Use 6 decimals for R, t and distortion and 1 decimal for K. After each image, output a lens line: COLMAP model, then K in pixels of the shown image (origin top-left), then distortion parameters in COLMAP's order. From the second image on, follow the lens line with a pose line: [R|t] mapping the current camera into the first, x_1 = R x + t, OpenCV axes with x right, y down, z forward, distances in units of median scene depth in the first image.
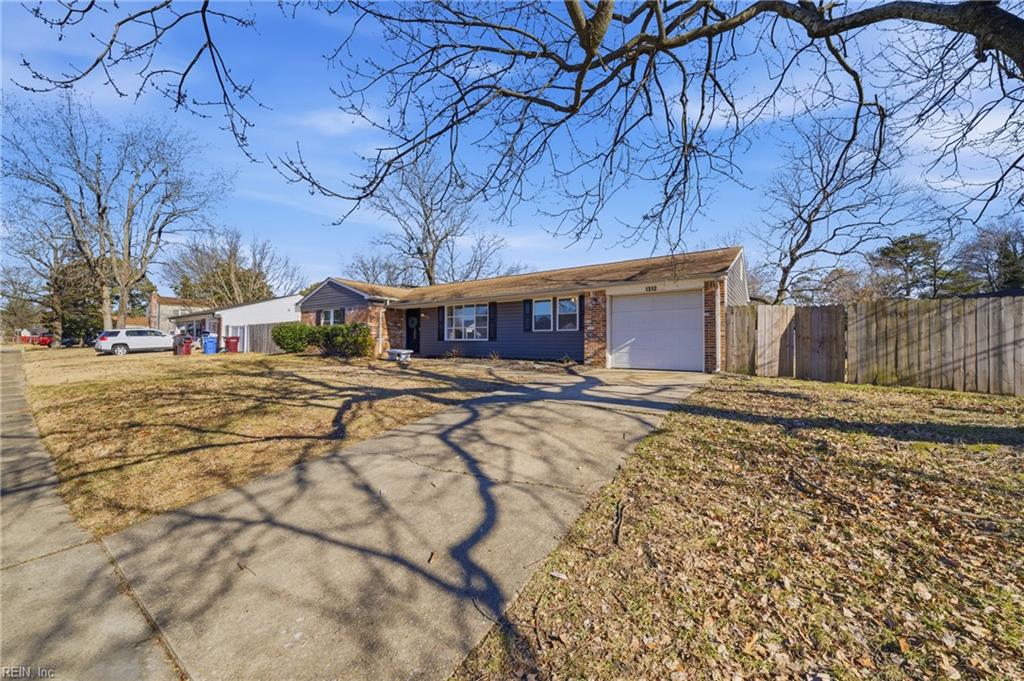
lens RADIAL K [[357.2, 0, 510.6], [0, 357.2, 337.3], [0, 0, 1]] dist [-0.000759, -0.000064]
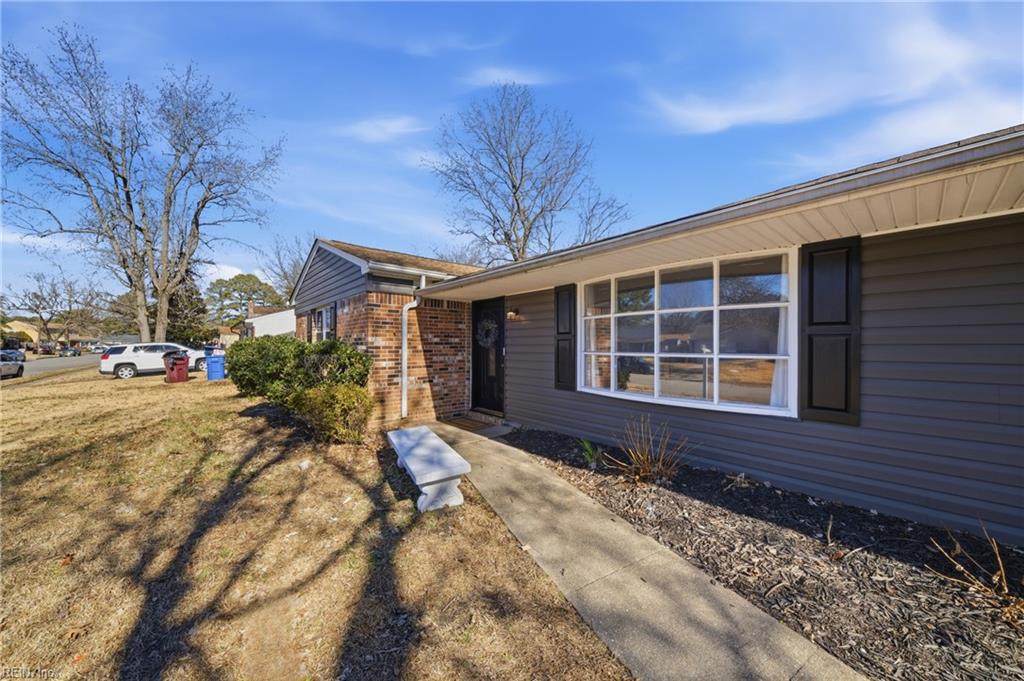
lens RADIAL K [[357.2, 0, 510.6], [0, 357.2, 337.3], [0, 0, 1]] dist [-0.000759, -0.000064]
pose [[0.970209, -0.007915, -0.242140, -0.159587], [0.005402, 0.999924, -0.011041, -0.034879], [0.242209, 0.009404, 0.970179, 0.650580]]
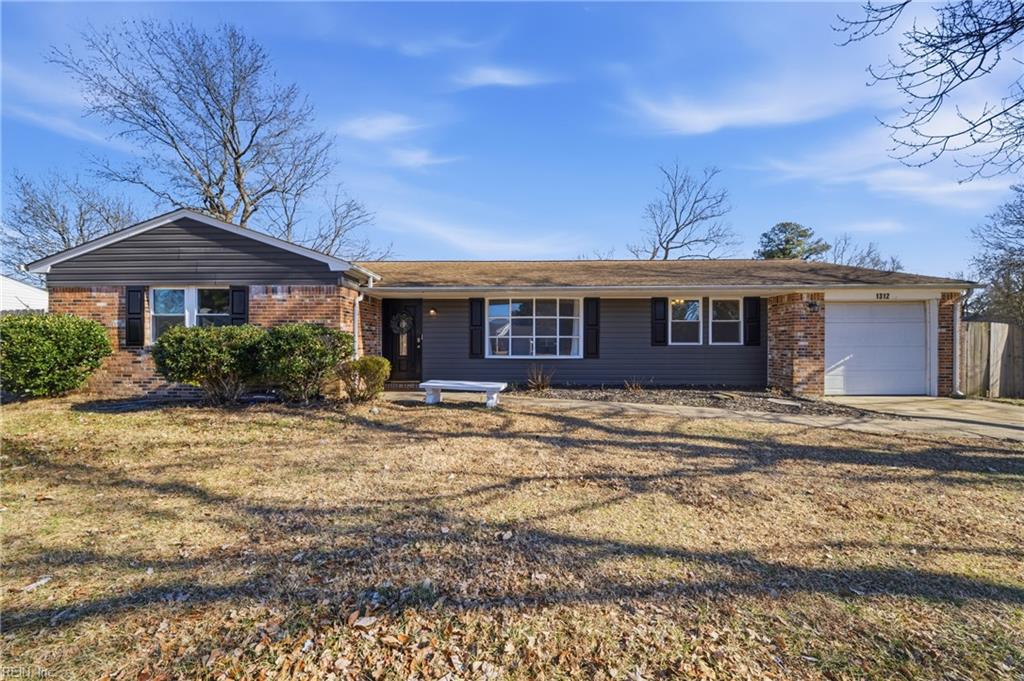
lens RADIAL K [[361.4, 0, 512.0], [0, 361.4, 340.5], [0, 0, 1]] dist [-0.008197, -0.000136]
pose [[0.828839, 0.003354, 0.559477, -0.456055], [-0.004222, 0.999991, 0.000259, -0.019271], [-0.559472, -0.002577, 0.828846, 0.477820]]
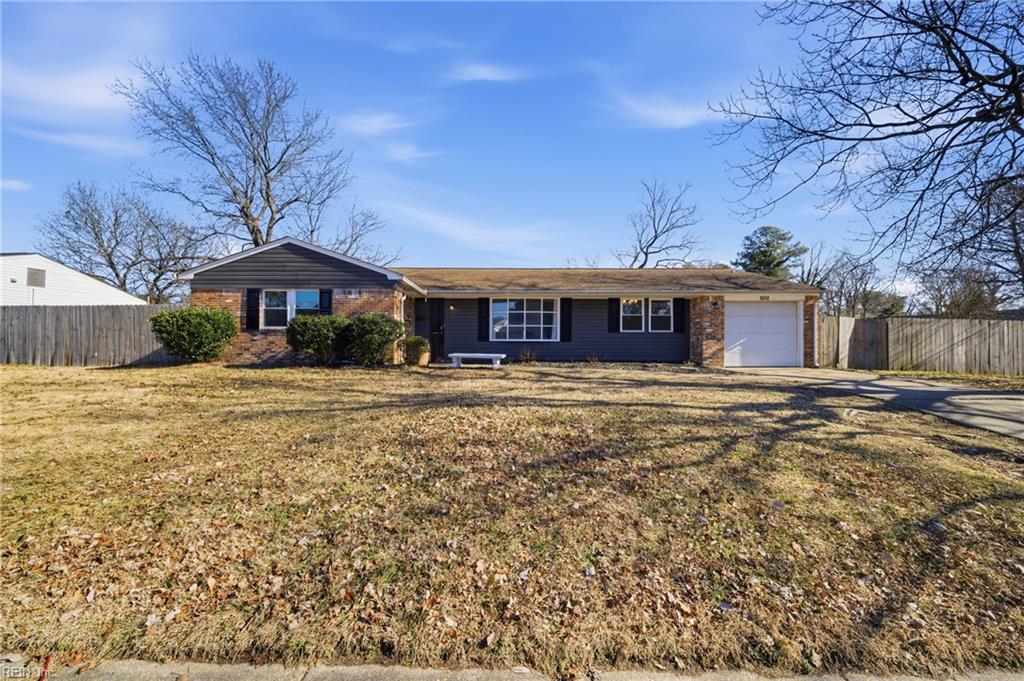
lens RADIAL K [[357.2, 0, 510.6], [0, 357.2, 337.3], [0, 0, 1]] dist [-0.000759, -0.000064]
pose [[0.823800, 0.008249, 0.566820, -0.578406], [-0.008457, 0.999962, -0.002261, 0.001841], [-0.566817, -0.002931, 0.823838, 0.302337]]
